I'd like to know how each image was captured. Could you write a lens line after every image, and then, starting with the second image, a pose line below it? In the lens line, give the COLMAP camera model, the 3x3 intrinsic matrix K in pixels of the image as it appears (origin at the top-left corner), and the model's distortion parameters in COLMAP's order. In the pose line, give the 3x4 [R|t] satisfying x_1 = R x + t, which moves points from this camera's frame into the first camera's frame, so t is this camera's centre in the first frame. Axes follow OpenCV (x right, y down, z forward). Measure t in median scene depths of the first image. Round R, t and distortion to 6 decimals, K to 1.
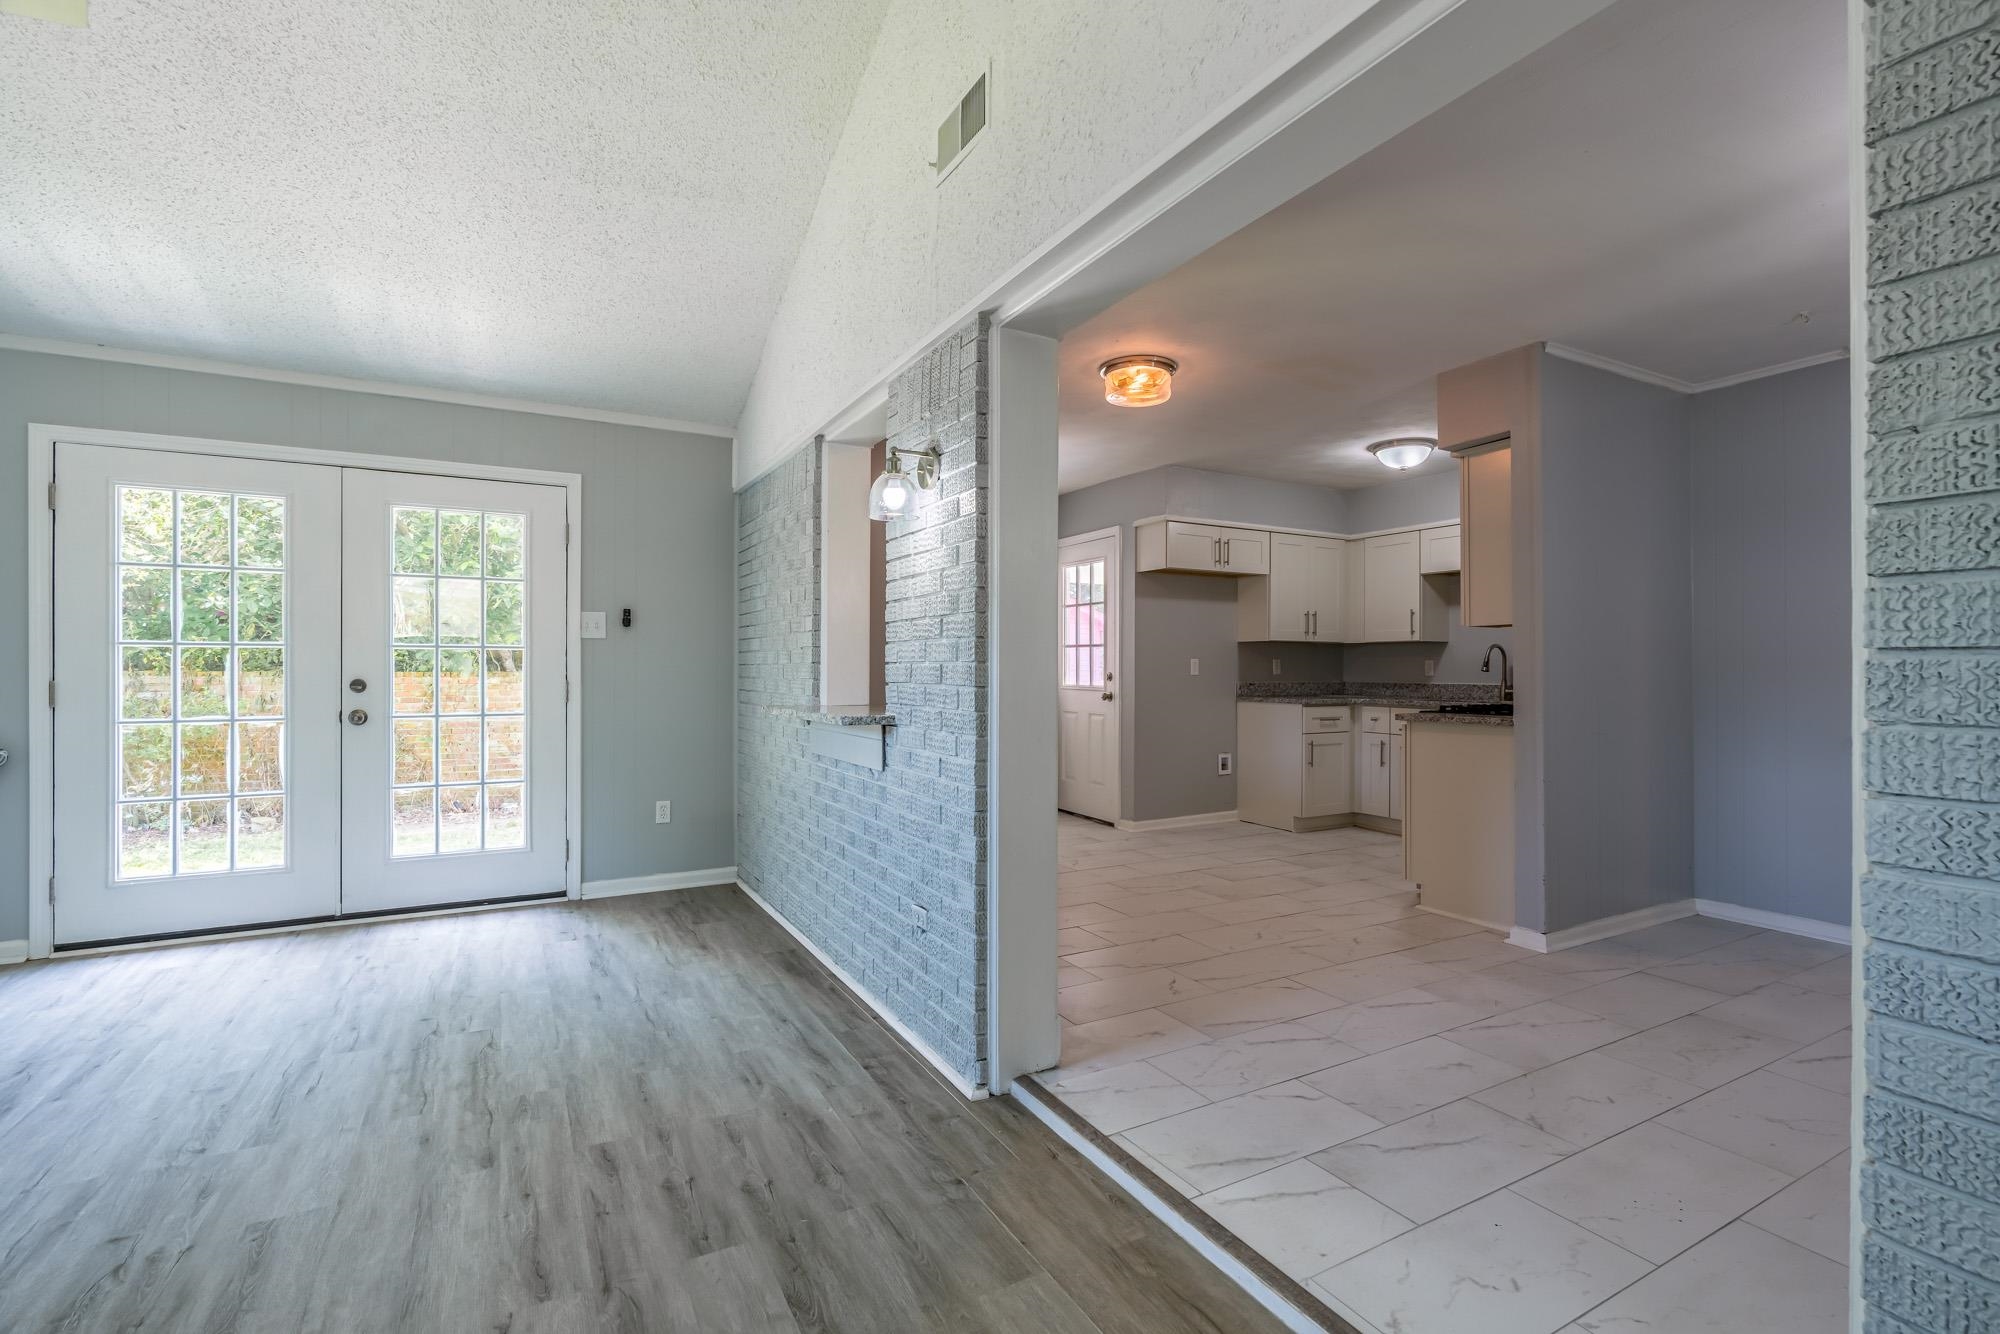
lens RADIAL K [[901.3, 0, 1000.0], [0, 901.3, 667.0], [0, 0, 1]] dist [0.002122, 0.001474]
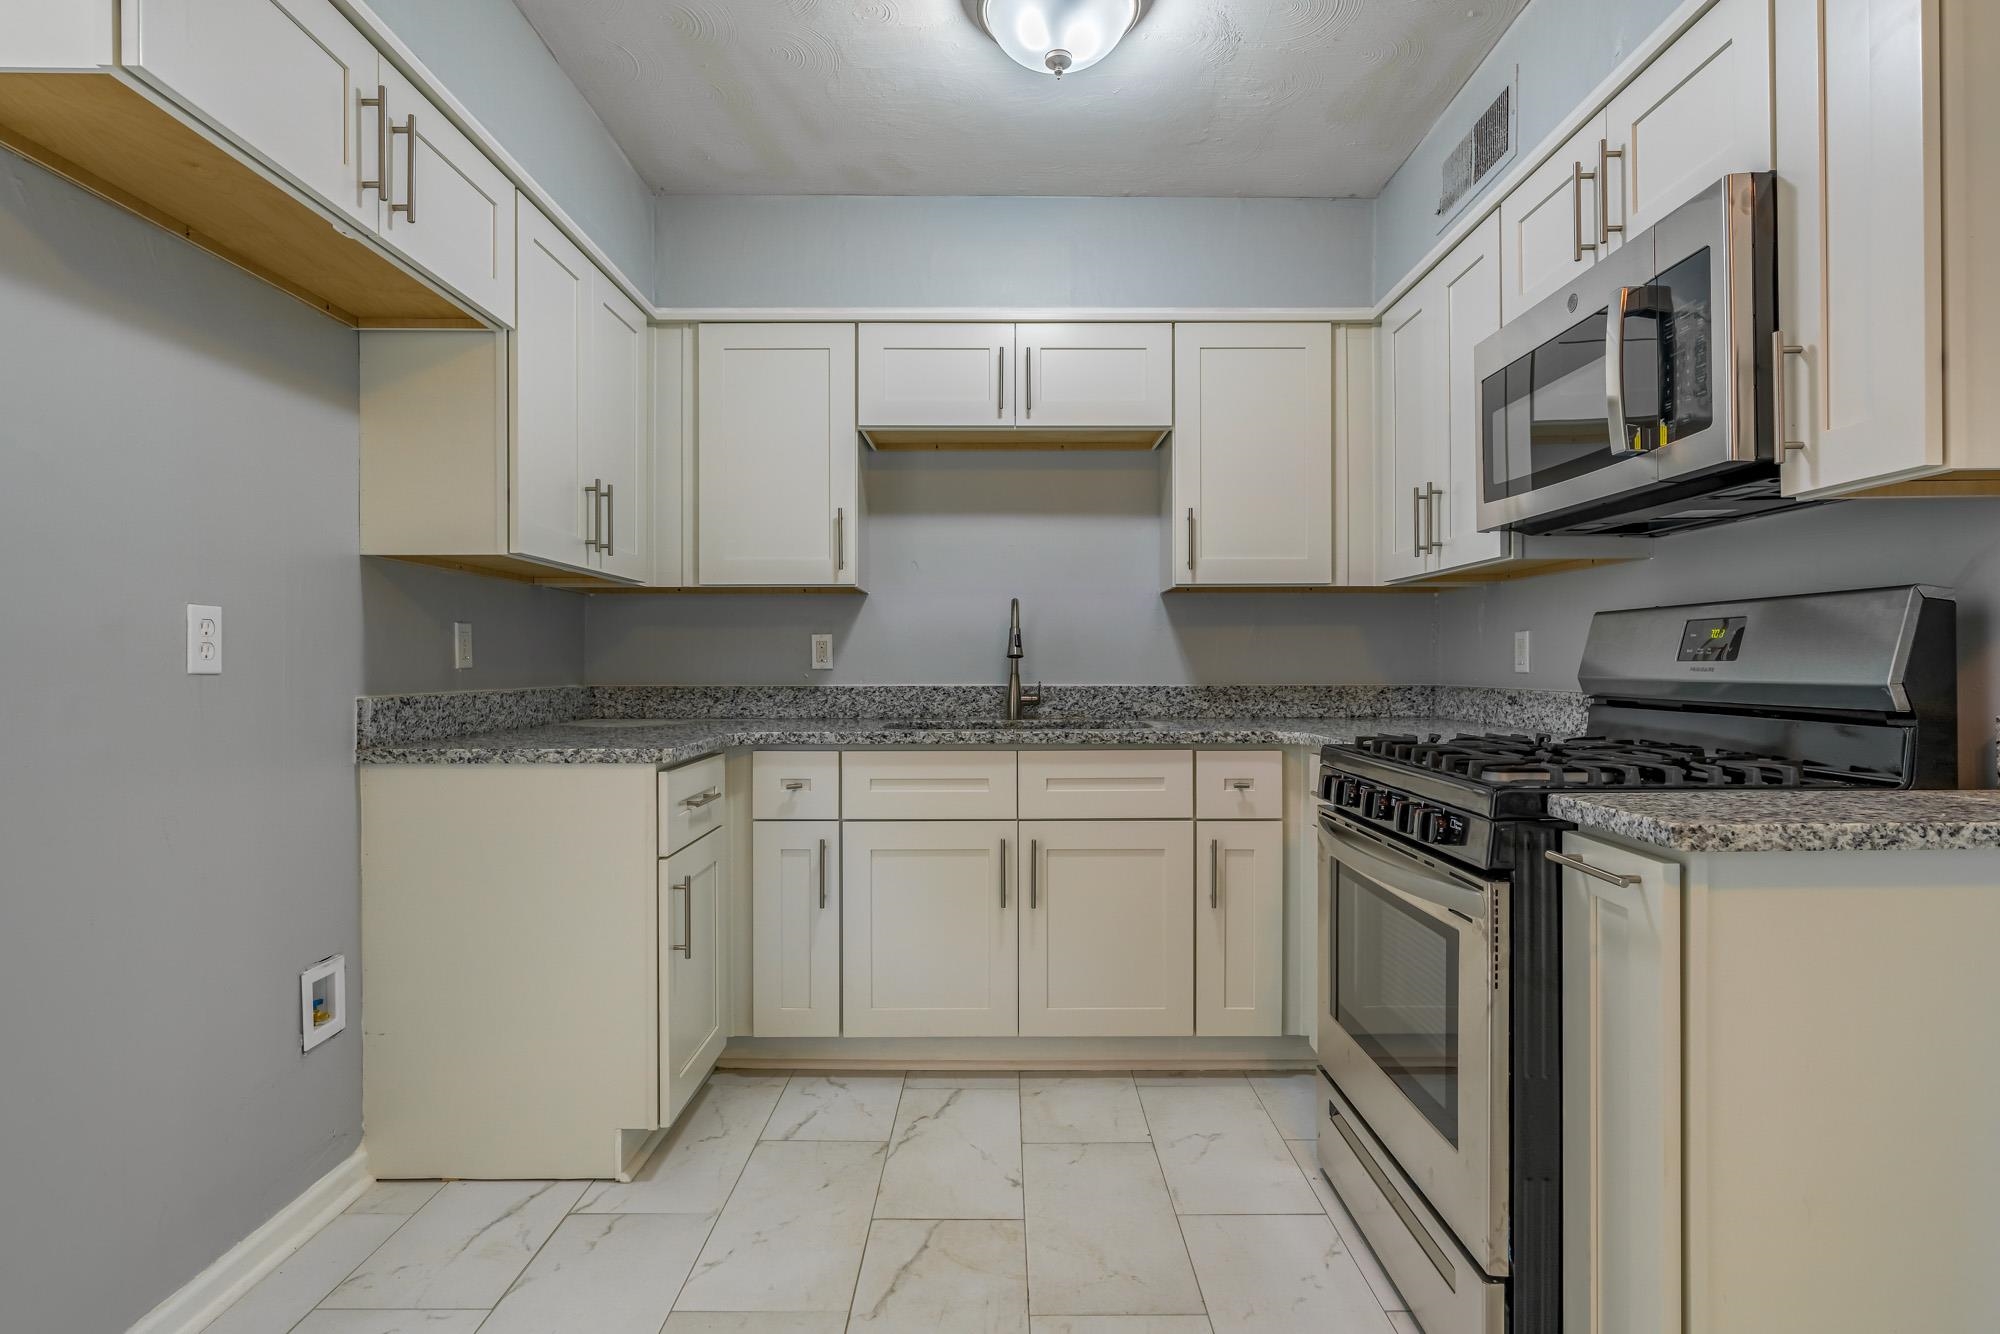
lens RADIAL K [[1023.0, 0, 1057.7], [0, 1023.0, 669.1], [0, 0, 1]] dist [-0.001391, 0.001690]
pose [[0.471987, -0.008602, 0.881564, 0.172284], [0.002300, 0.999961, 0.008526, 0.011728], [-0.881603, -0.001997, 0.471988, 1.314559]]
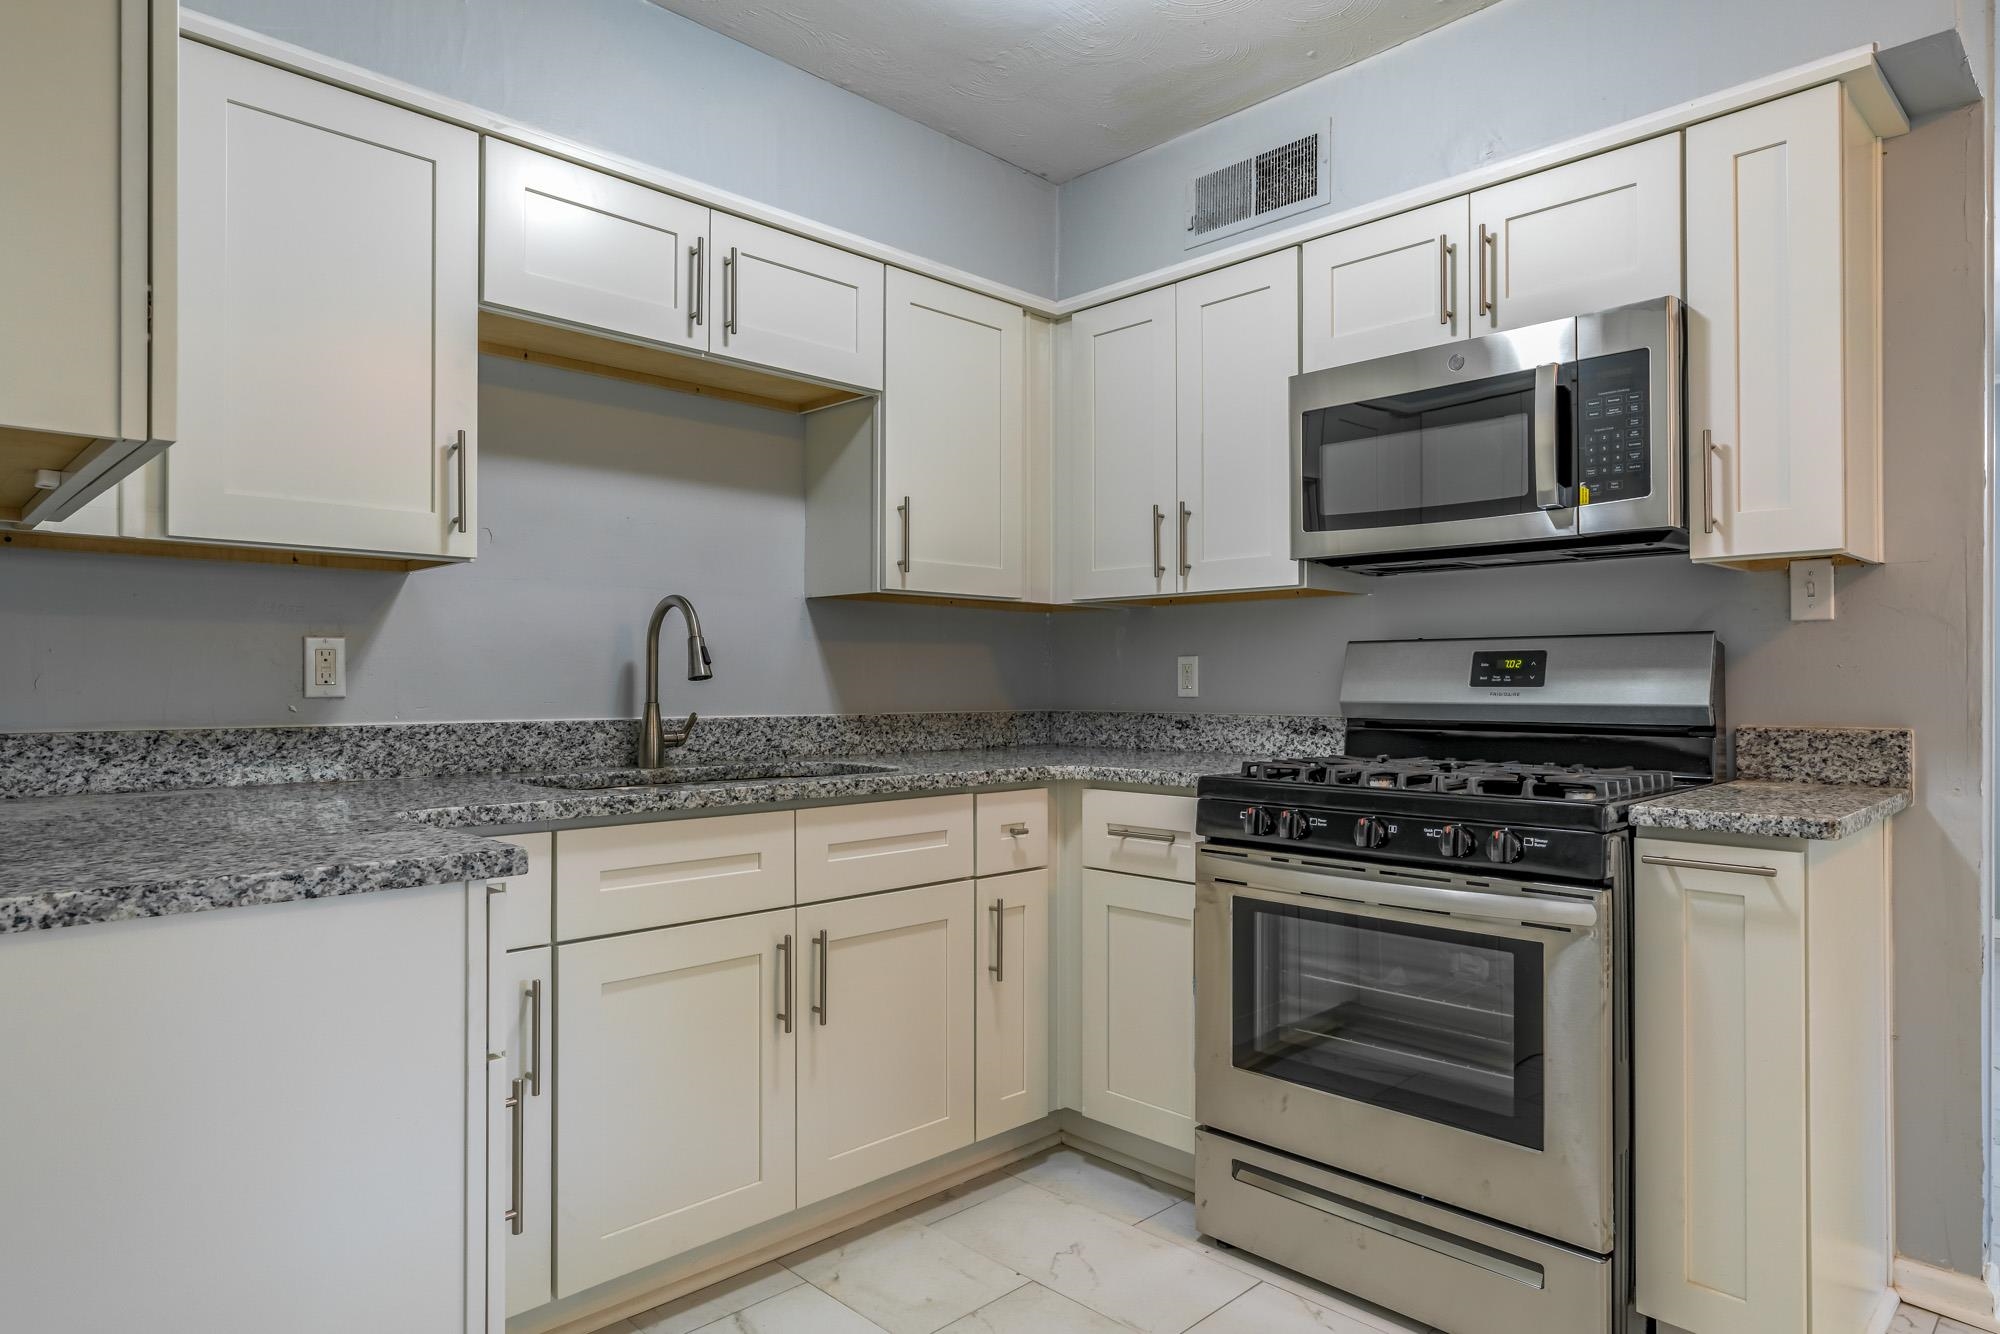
lens RADIAL K [[1157.7, 0, 1083.7], [0, 1157.7, 677.3], [0, 0, 1]] dist [-0.001414, 0.004376]
pose [[-0.276227, 0.002877, 0.961088, 0.192206], [-0.002267, 0.999991, -0.003645, 0.009806], [-0.961090, -0.003185, -0.276218, 1.754219]]
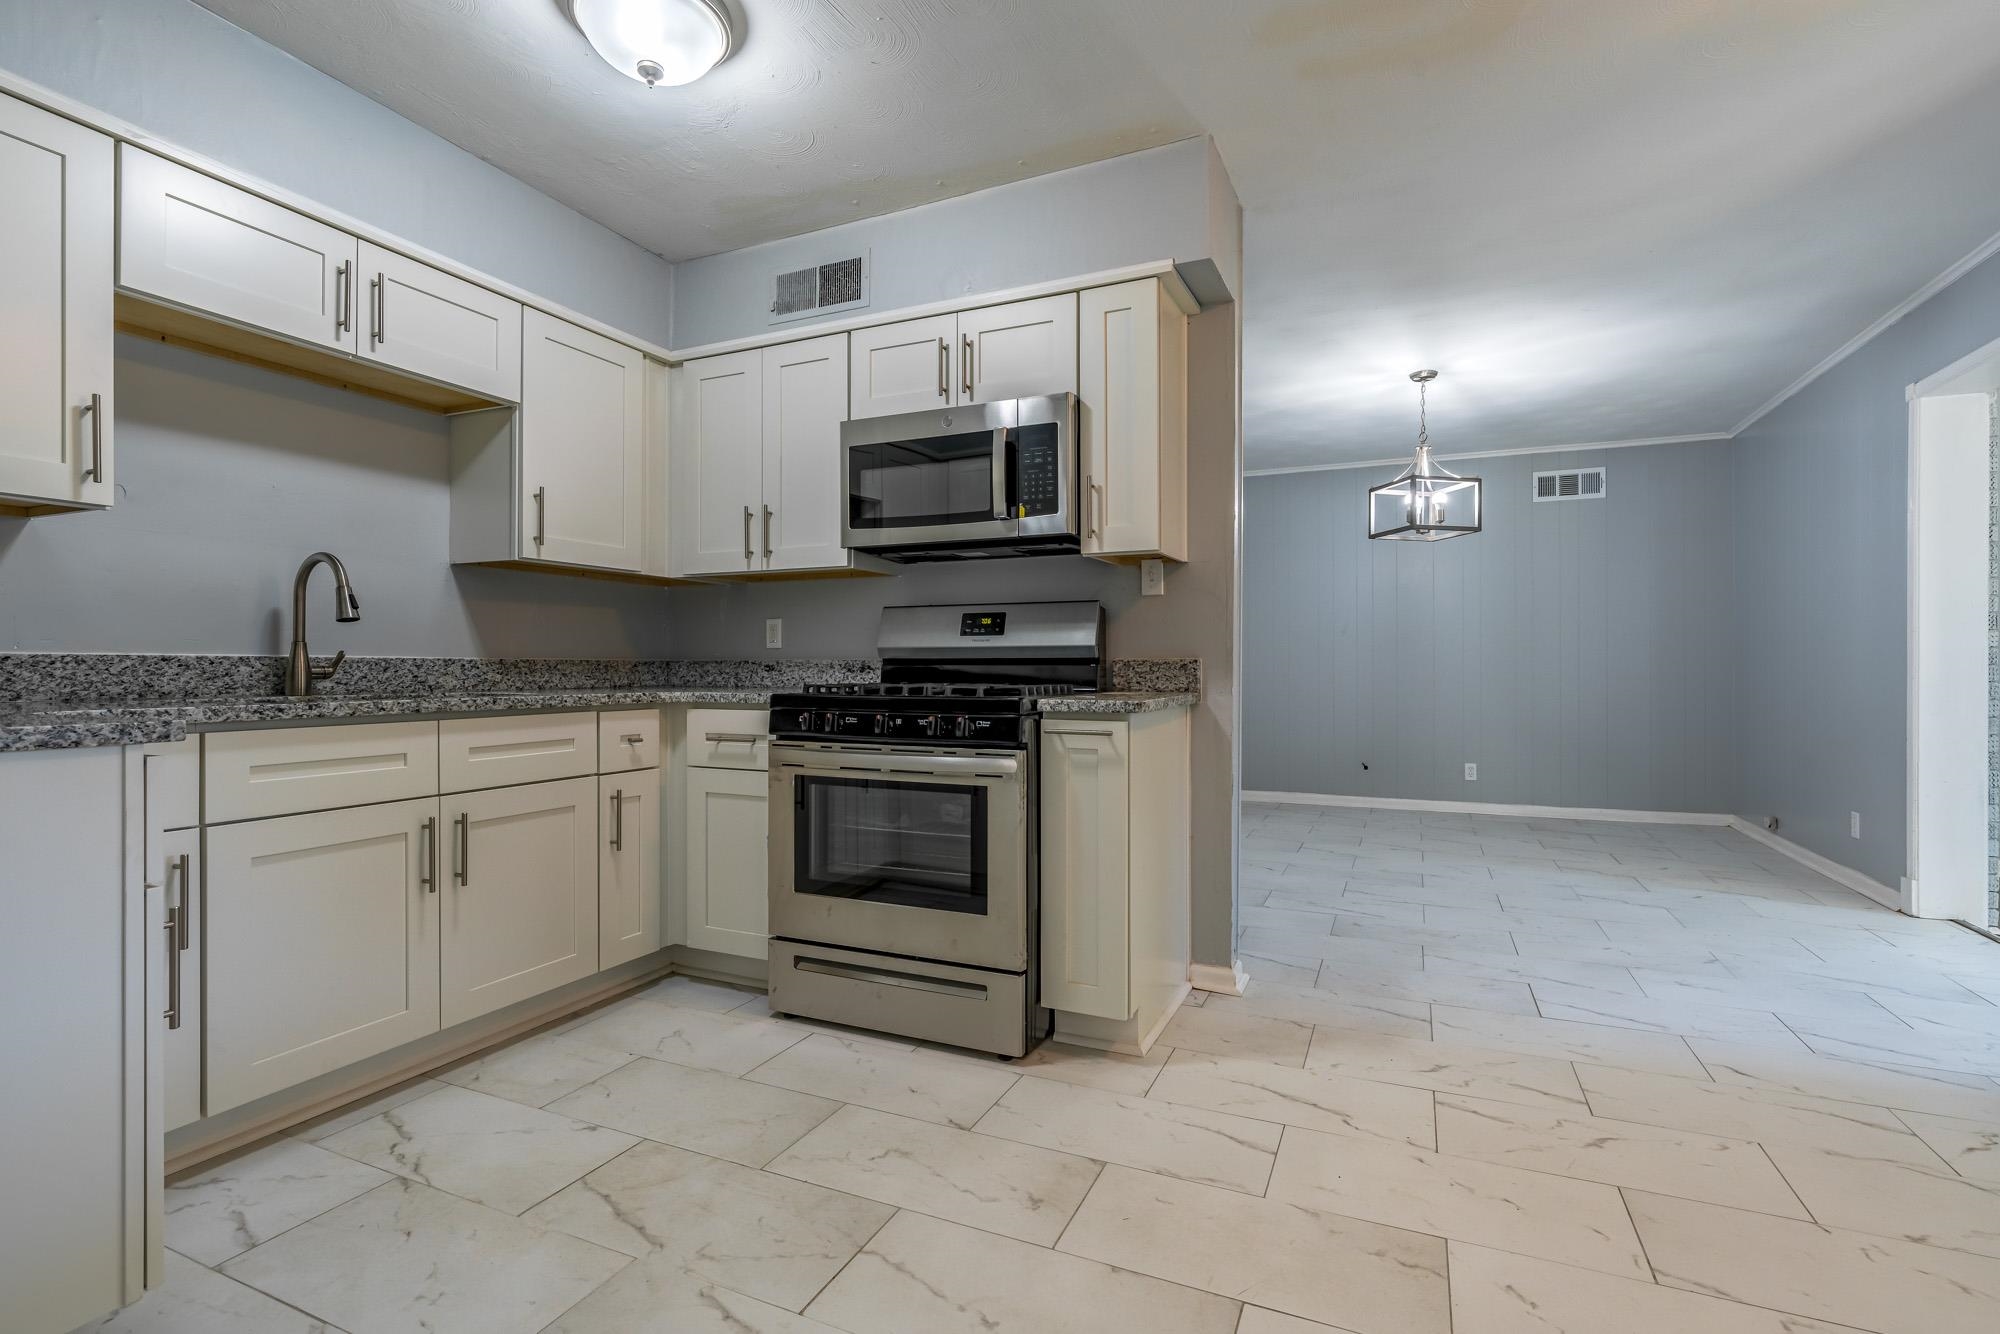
lens RADIAL K [[864.9, 0, 1040.5], [0, 864.9, 662.2], [0, 0, 1]] dist [-0.010249, 0.005193]
pose [[-0.596559, -0.000090, 0.802569, 0.105113], [-0.001437, 0.999999, -0.000957, 0.041137], [-0.802568, -0.001724, -0.596558, 1.752331]]
